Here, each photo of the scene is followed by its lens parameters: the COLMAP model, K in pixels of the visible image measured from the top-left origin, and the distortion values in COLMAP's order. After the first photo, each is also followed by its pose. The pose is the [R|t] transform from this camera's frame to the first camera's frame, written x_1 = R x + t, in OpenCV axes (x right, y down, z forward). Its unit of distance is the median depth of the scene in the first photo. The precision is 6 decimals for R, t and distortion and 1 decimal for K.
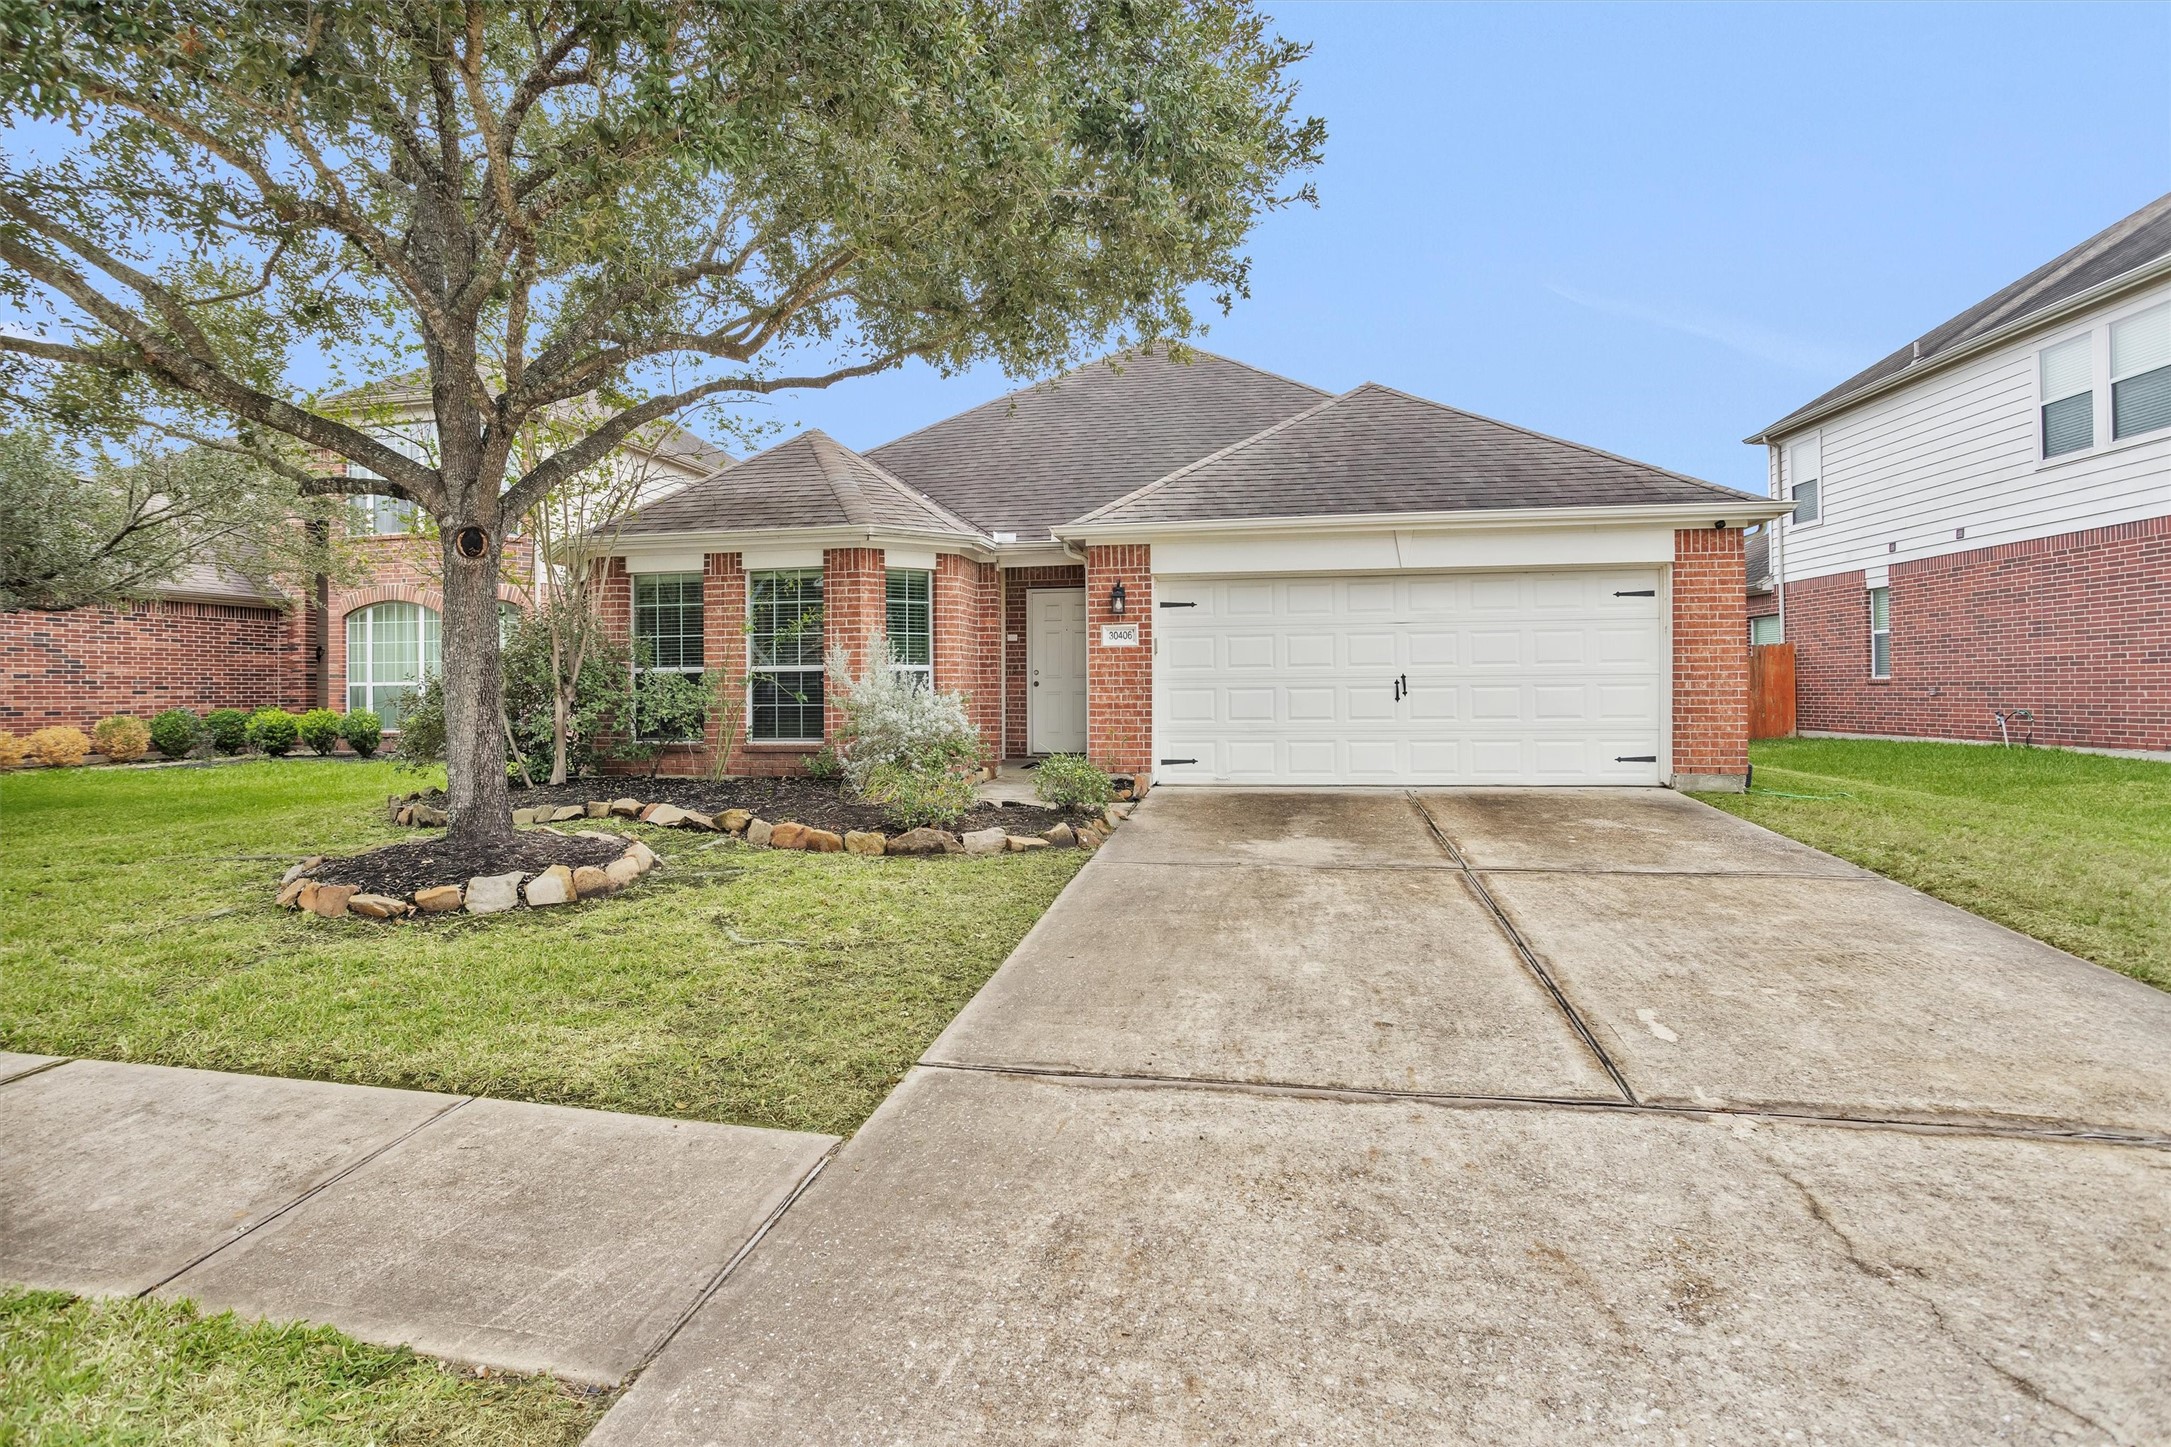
lens RADIAL K [[953.8, 0, 1060.2], [0, 953.8, 674.7], [0, 0, 1]] dist [-0.020338, 0.008695]
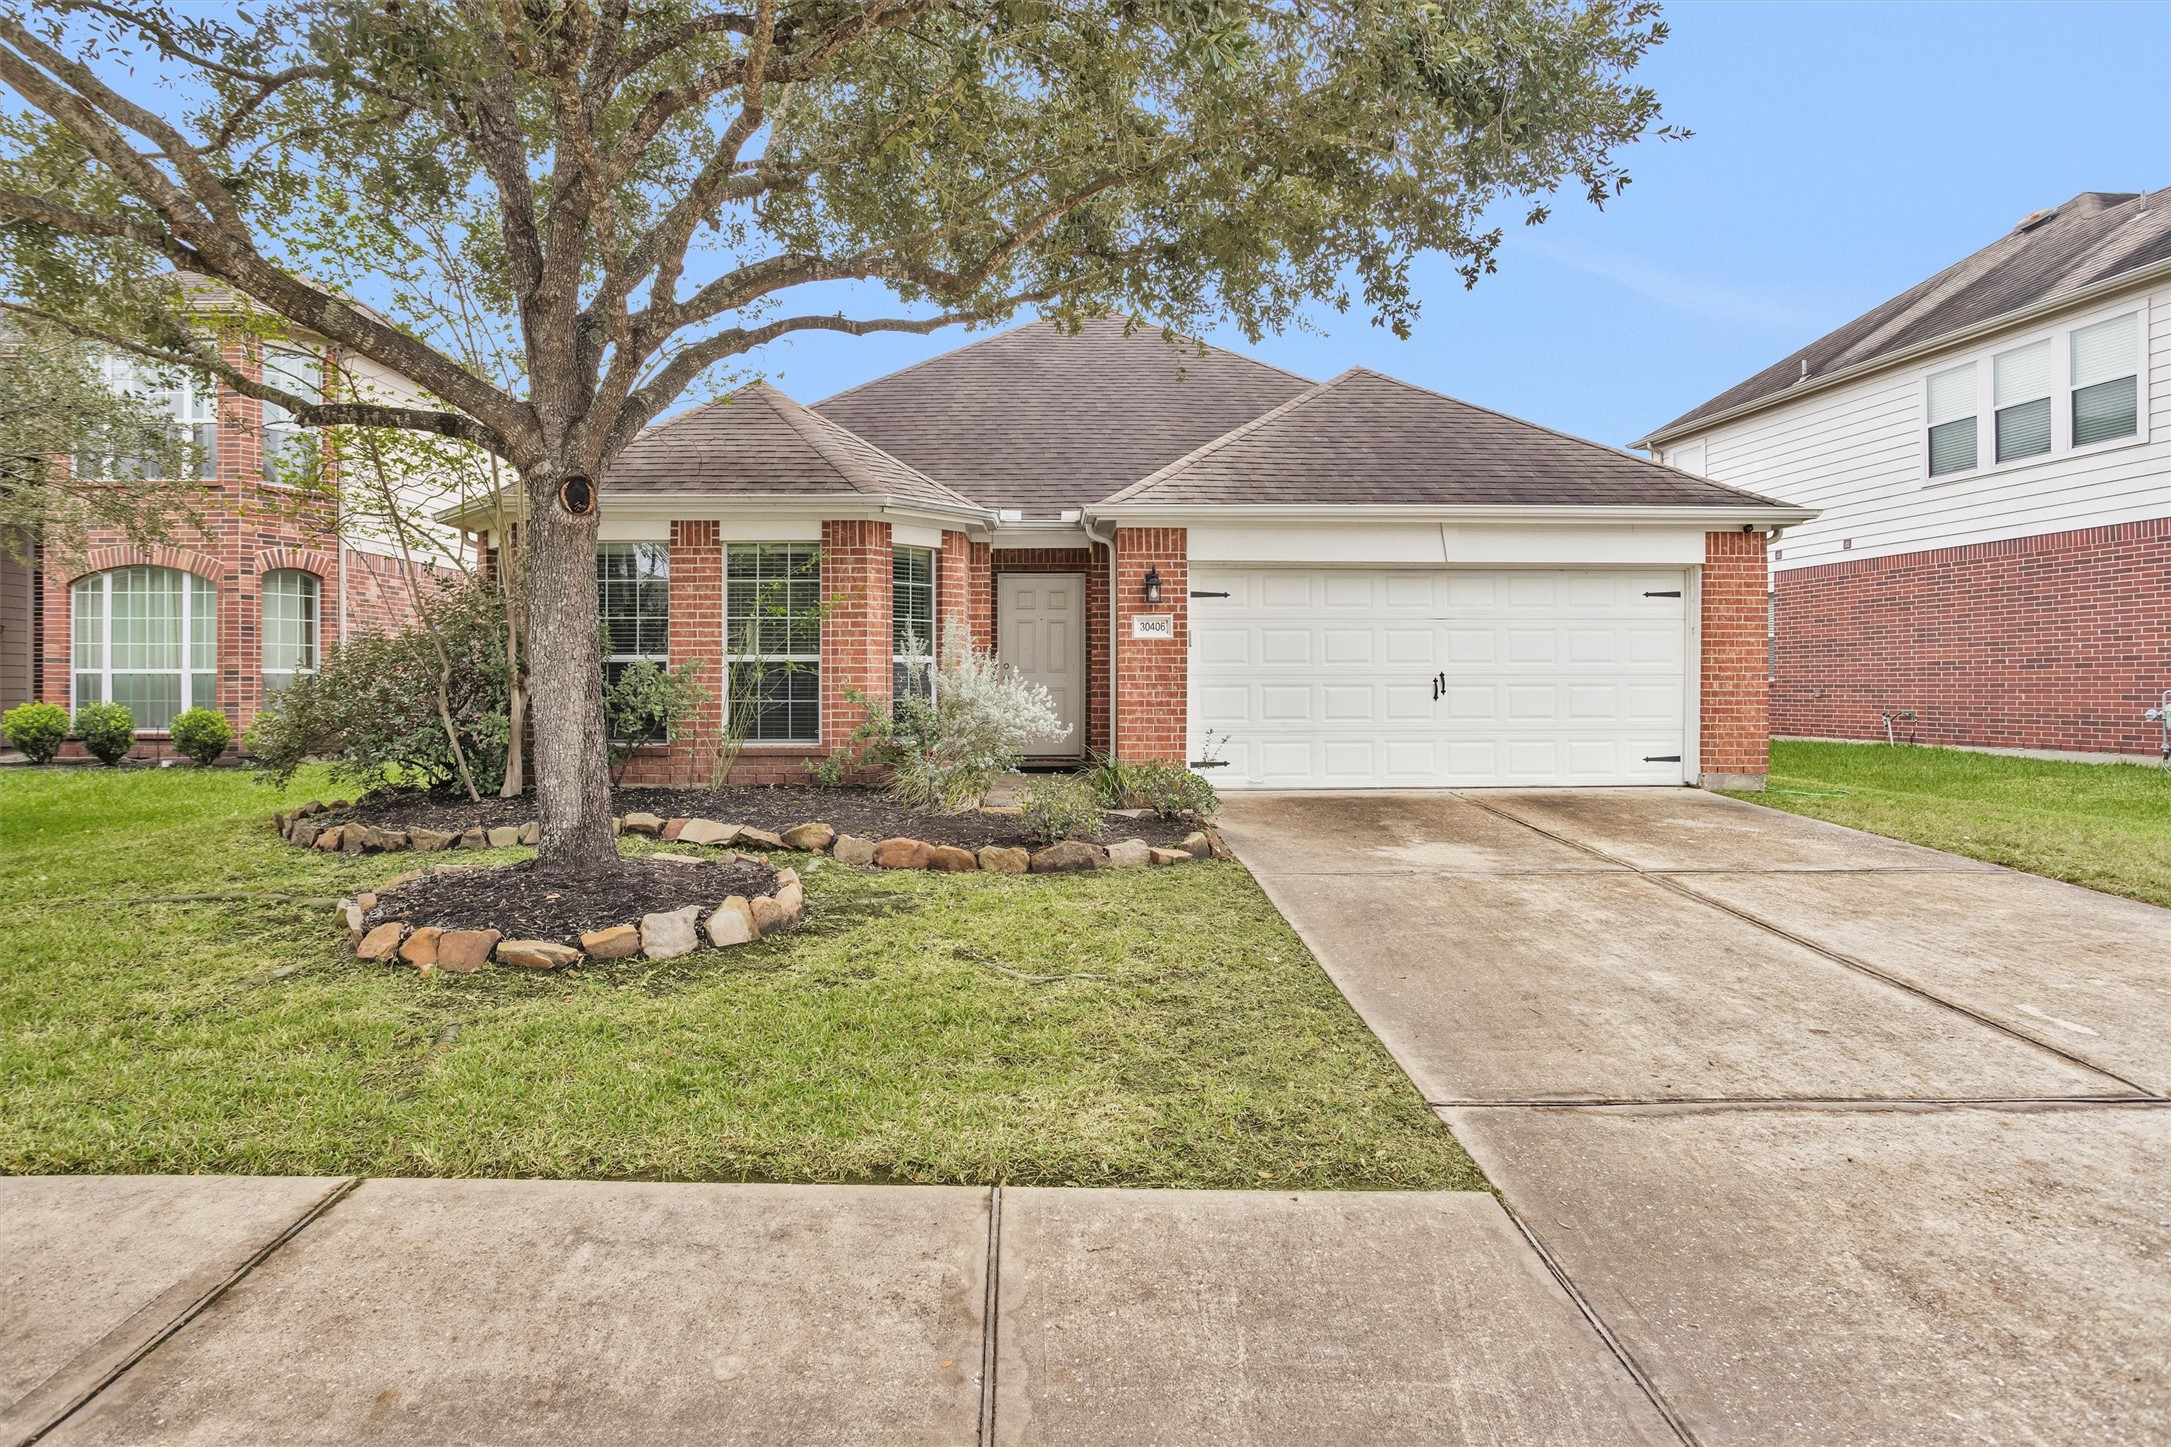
lens RADIAL K [[1038.9, 0, 1077.8], [0, 1038.9, 672.7], [0, 0, 1]] dist [-0.007539, 0.001150]
pose [[0.982902, 0.010018, 0.183859, -0.193688], [-0.010566, 0.999942, 0.002001, 0.001855], [-0.183828, -0.003910, 0.982951, 0.032502]]
